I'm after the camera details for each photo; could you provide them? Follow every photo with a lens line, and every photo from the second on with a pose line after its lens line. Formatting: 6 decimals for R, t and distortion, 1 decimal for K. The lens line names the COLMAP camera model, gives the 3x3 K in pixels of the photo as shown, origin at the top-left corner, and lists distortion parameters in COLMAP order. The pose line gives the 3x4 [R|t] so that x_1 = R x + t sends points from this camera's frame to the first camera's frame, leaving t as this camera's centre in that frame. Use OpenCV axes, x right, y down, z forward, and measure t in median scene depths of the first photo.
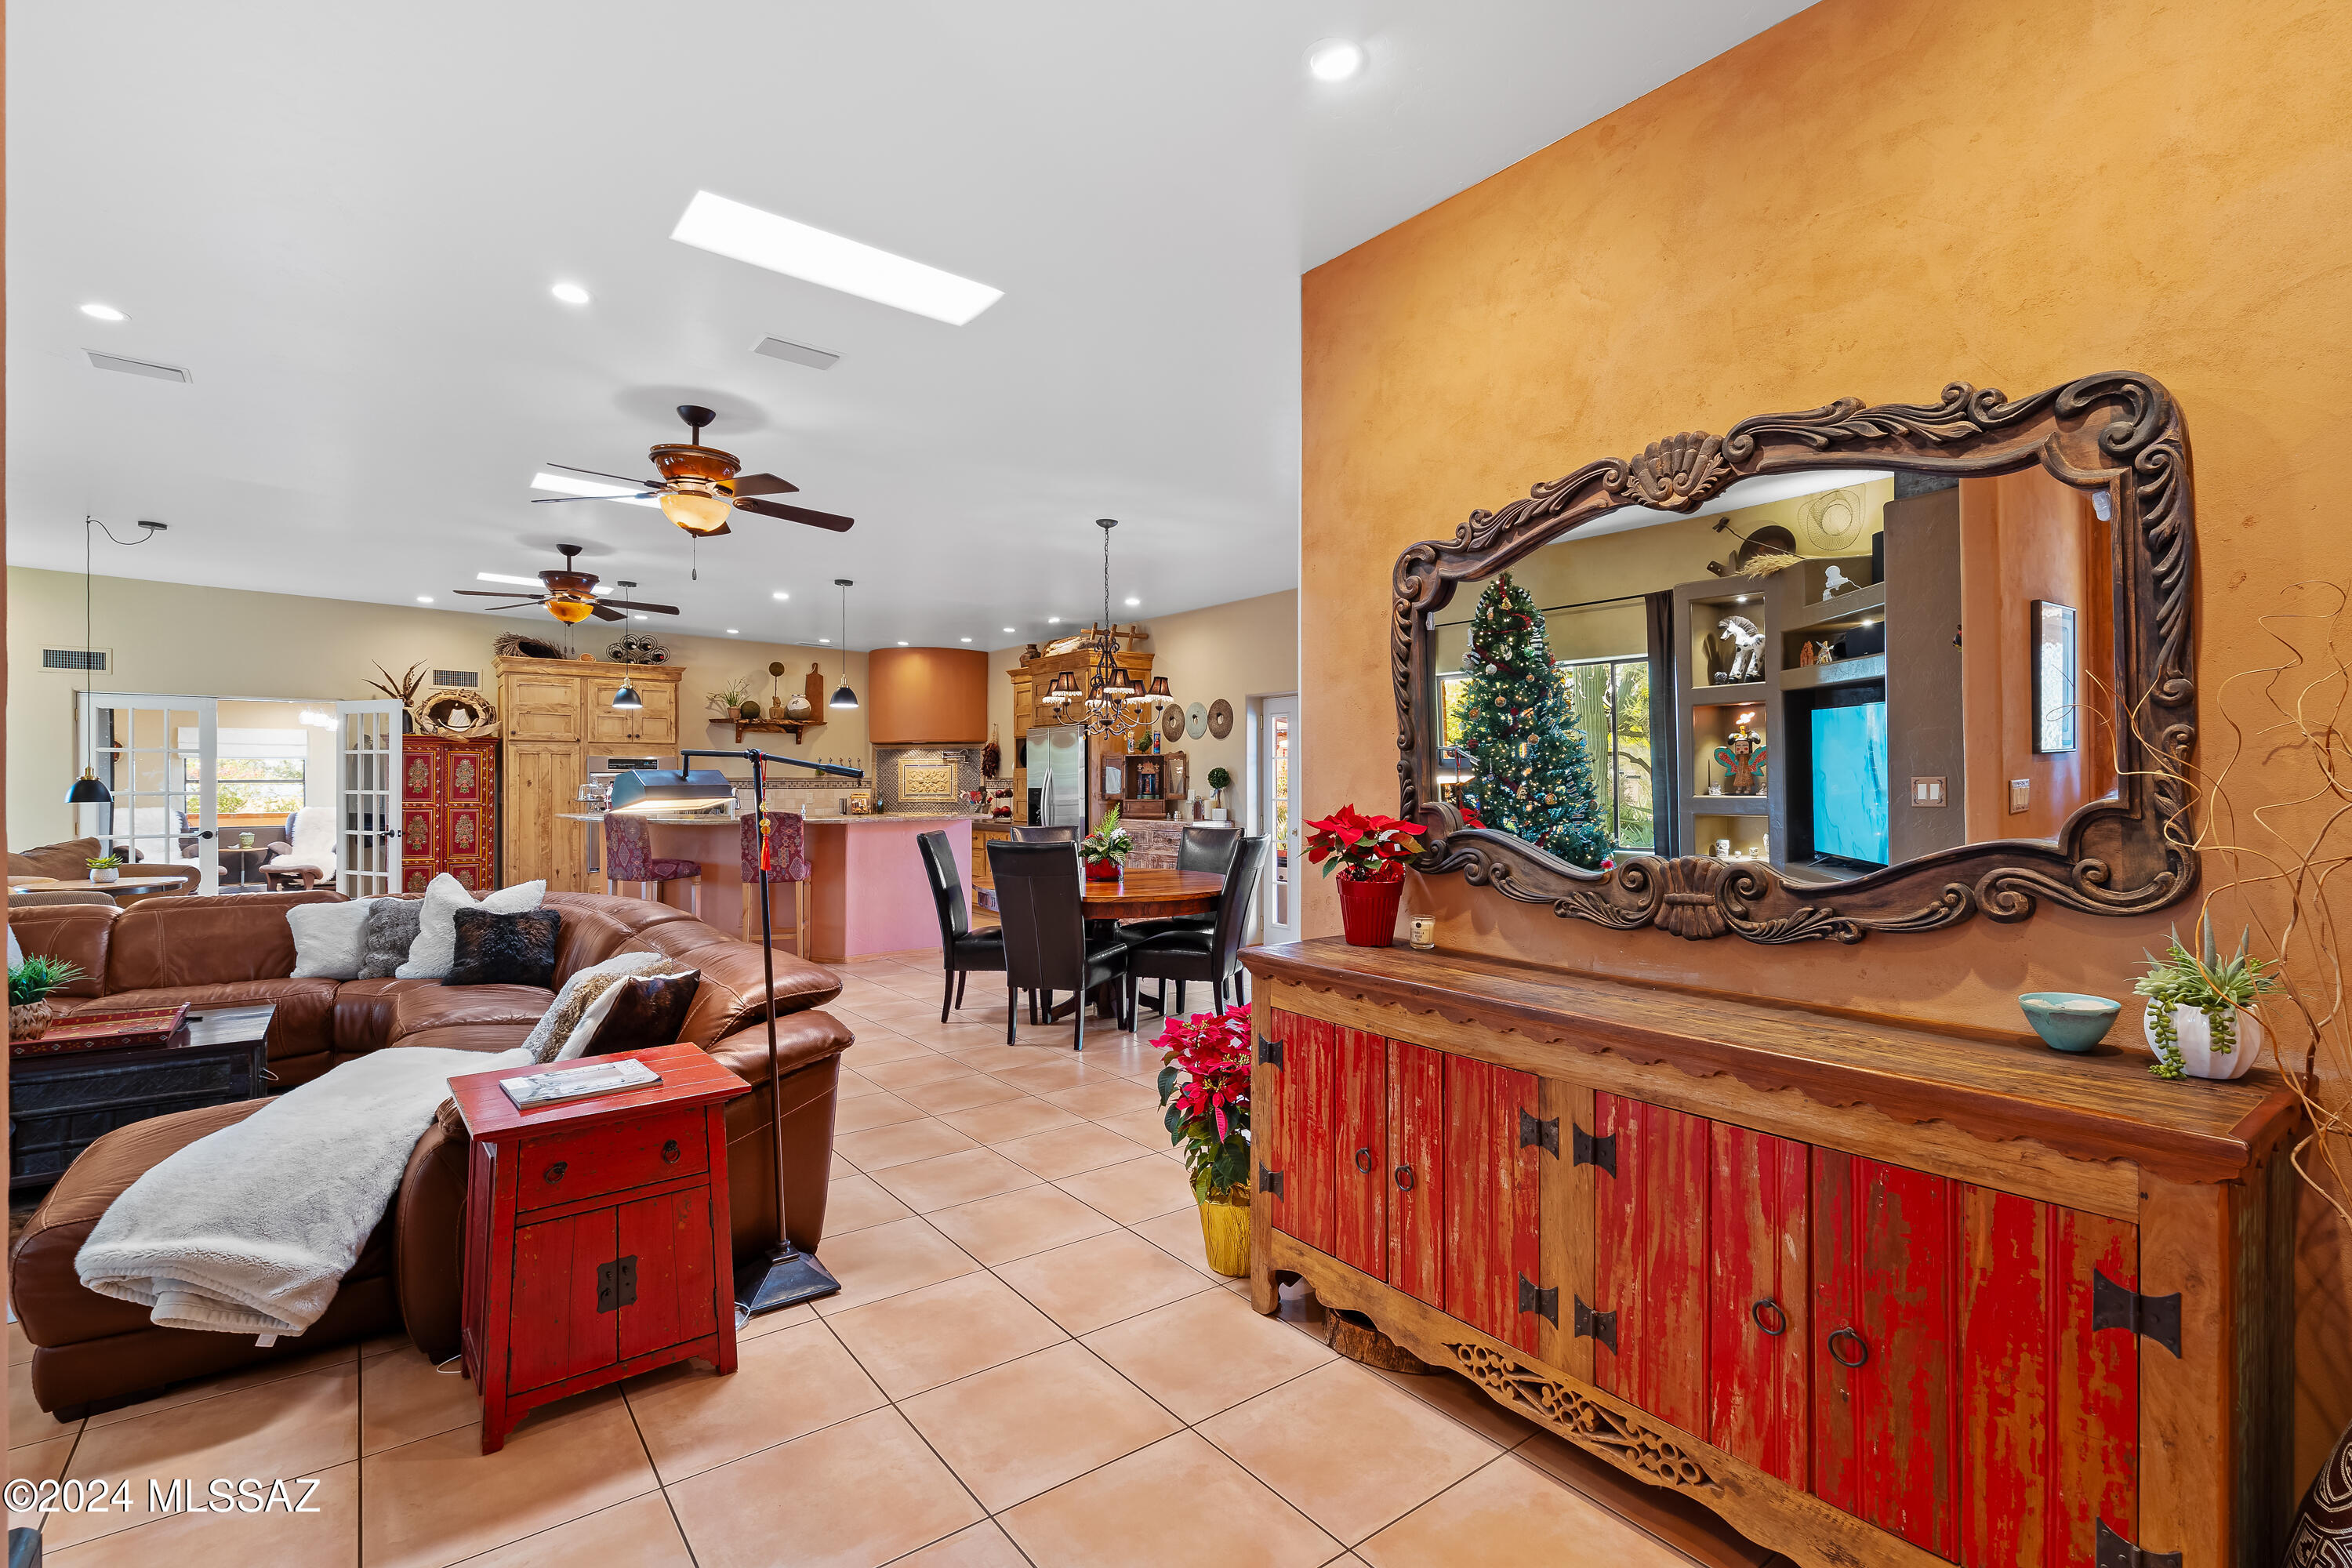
lens RADIAL K [[1084.7, 0, 1188.9], [0, 1084.7, 778.9], [0, 0, 1]] dist [-0.000315, 0.000691]
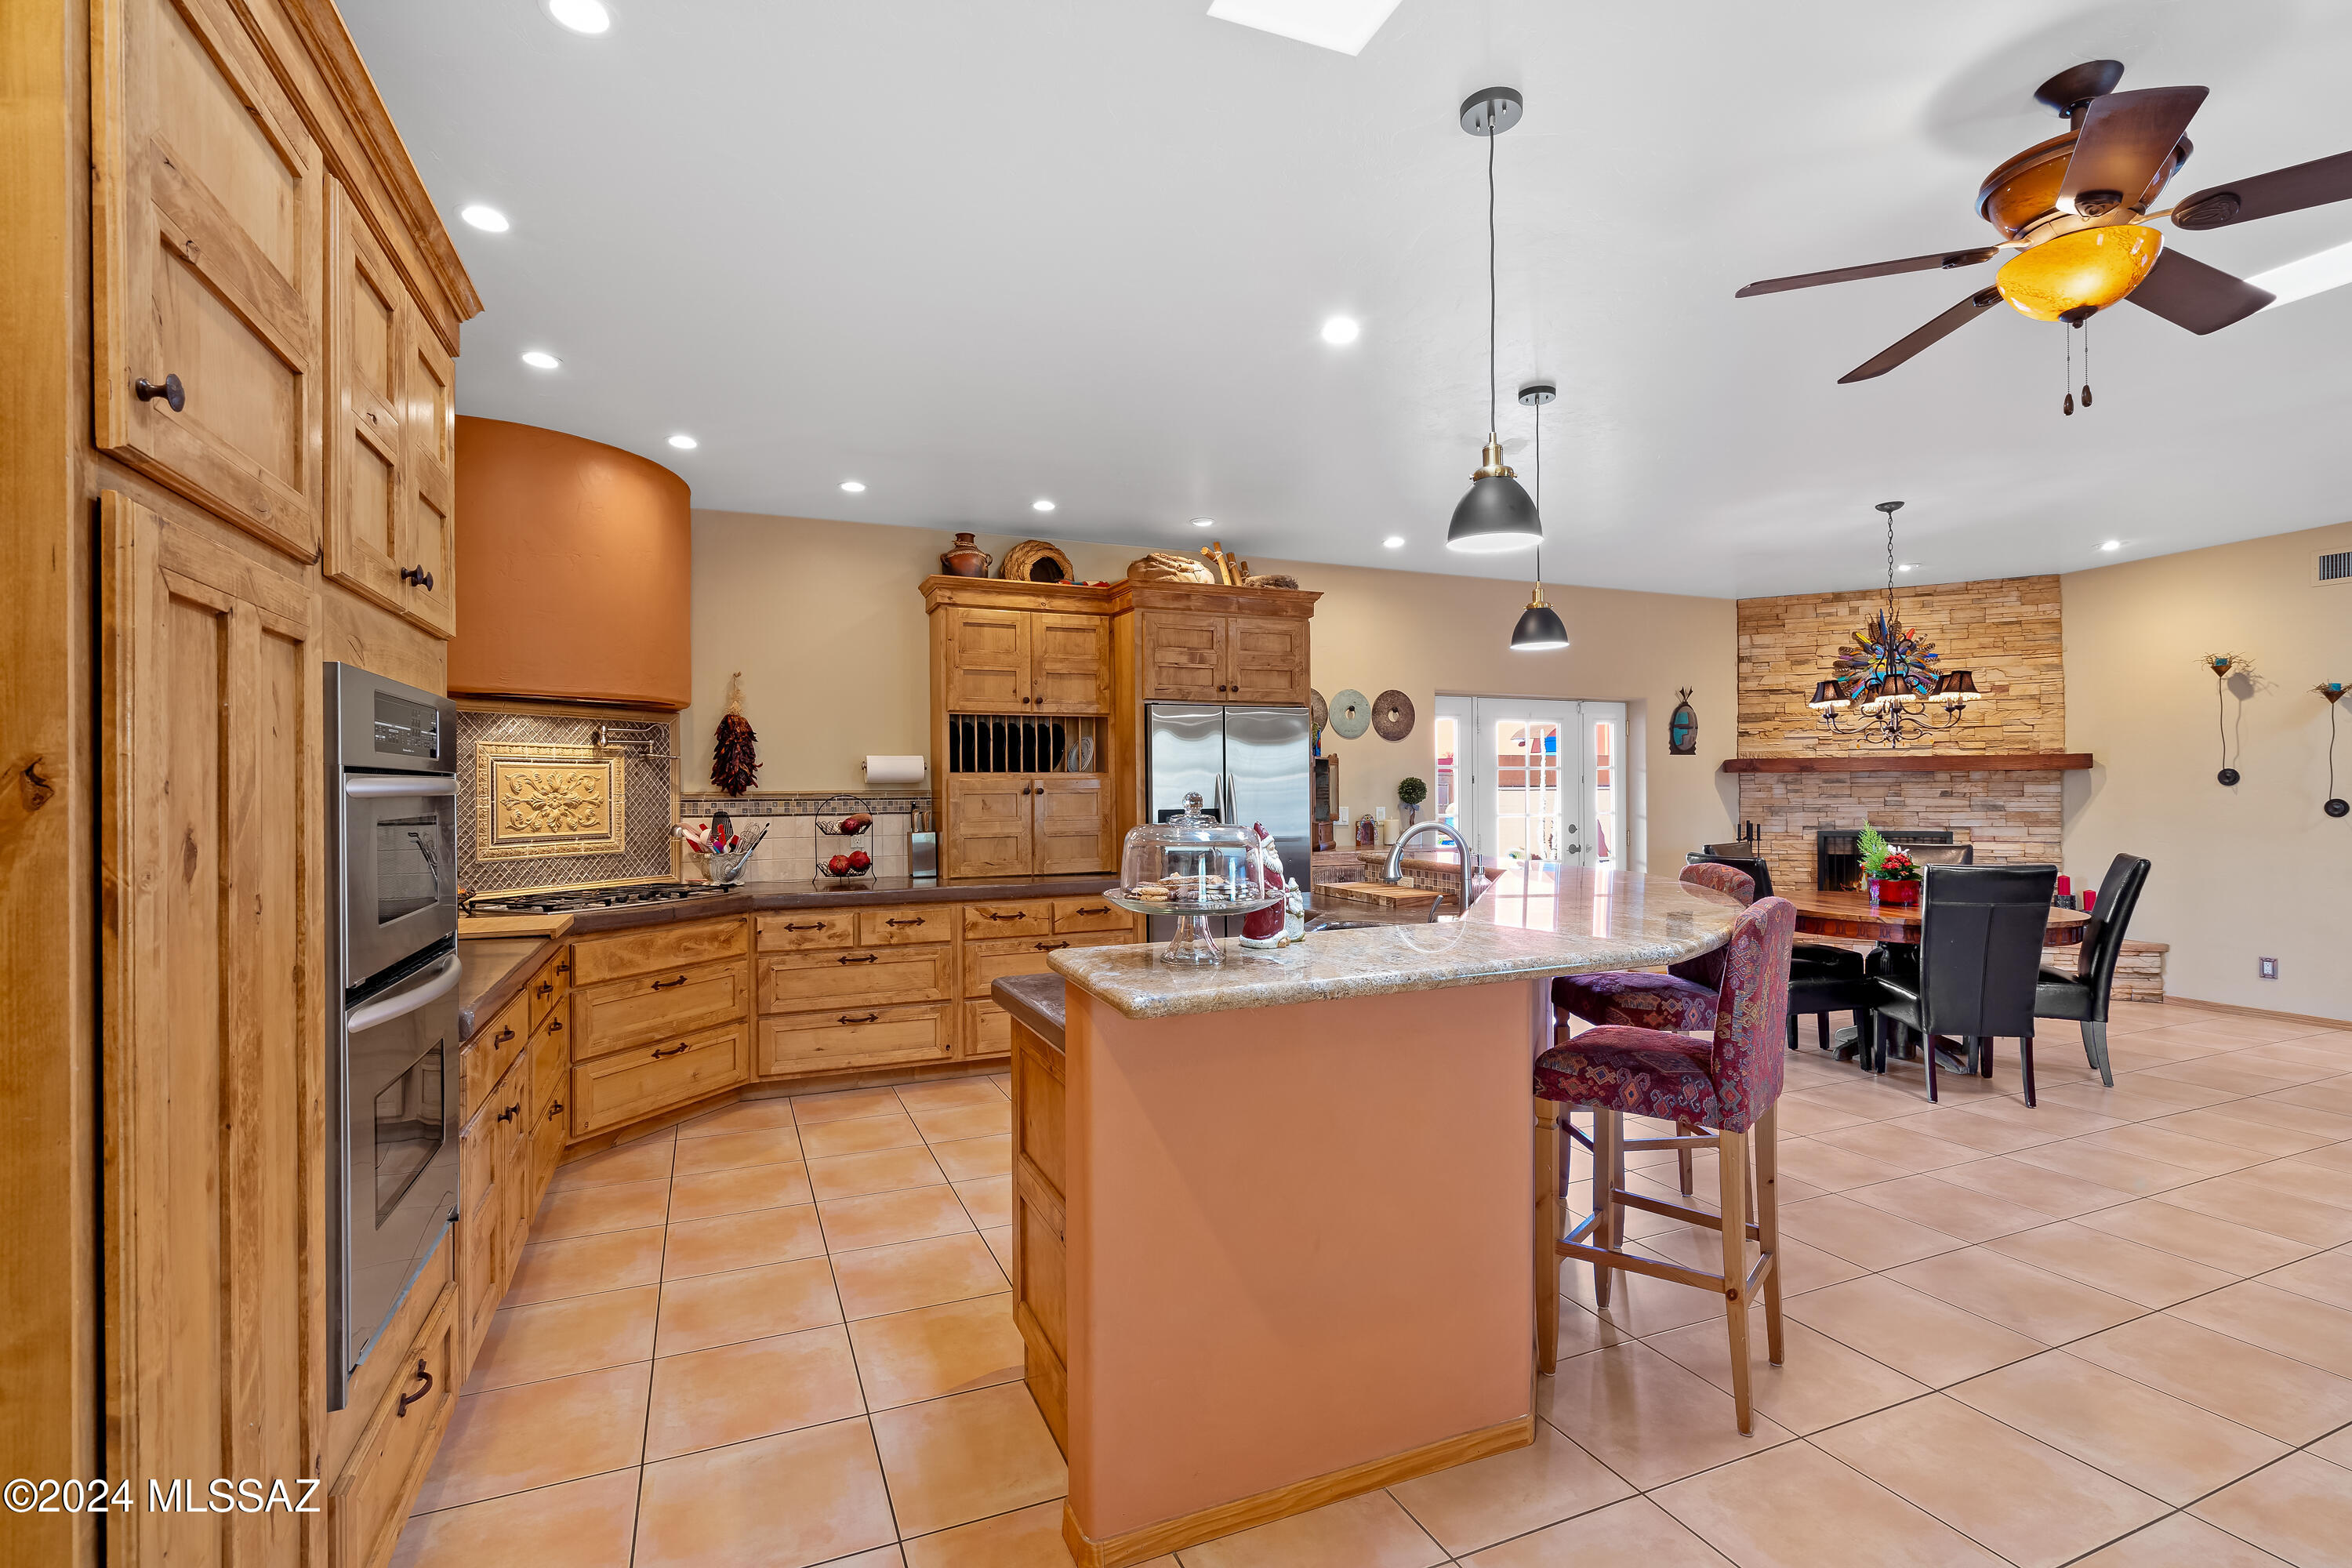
lens RADIAL K [[1091.7, 0, 1195.7], [0, 1091.7, 779.3], [0, 0, 1]] dist [0.002685, 0.000510]
pose [[0.237424, 0.006615, 0.971384, -0.715630], [0.002557, 0.999969, -0.007435, -0.003213], [-0.971403, 0.004249, 0.237399, 0.881805]]
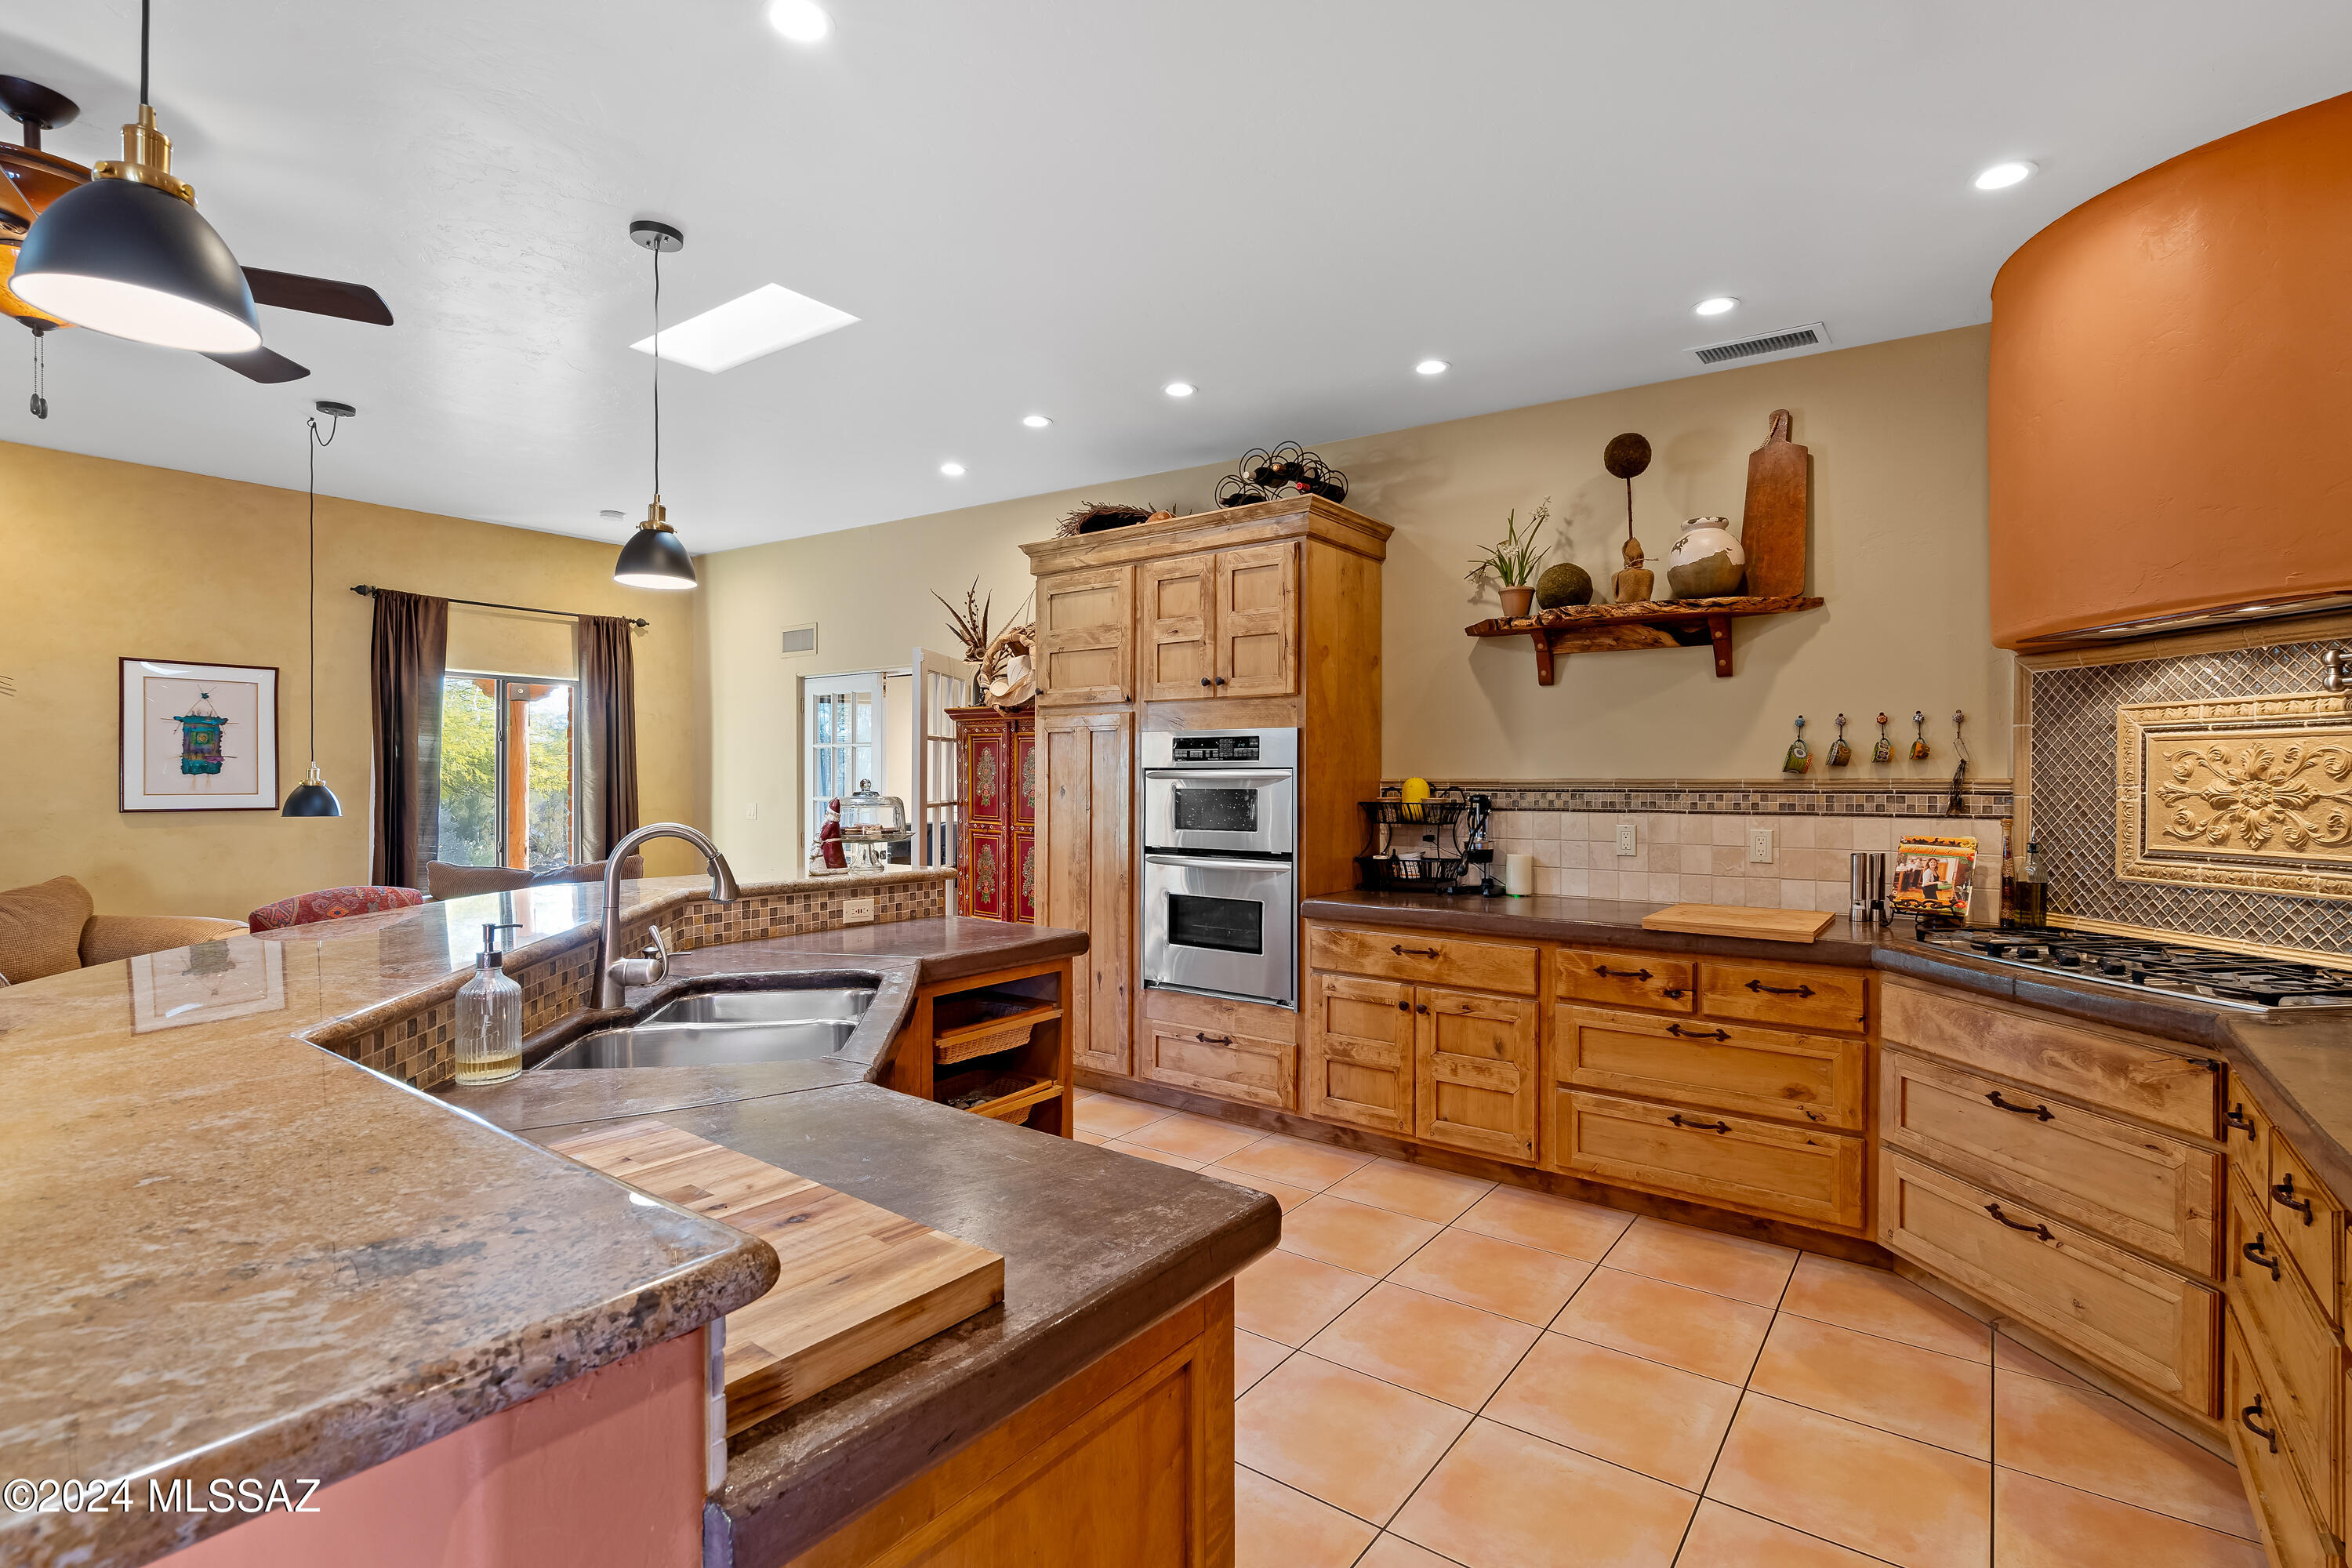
lens RADIAL K [[1096.7, 0, 1172.7], [0, 1096.7, 781.5], [0, 0, 1]] dist [0.000517, 0.001833]
pose [[0.267245, 0.004175, -0.963619, -0.109710], [0.000463, 0.999990, 0.004461, -0.002792], [0.963628, -0.001638, 0.267241, 0.933848]]
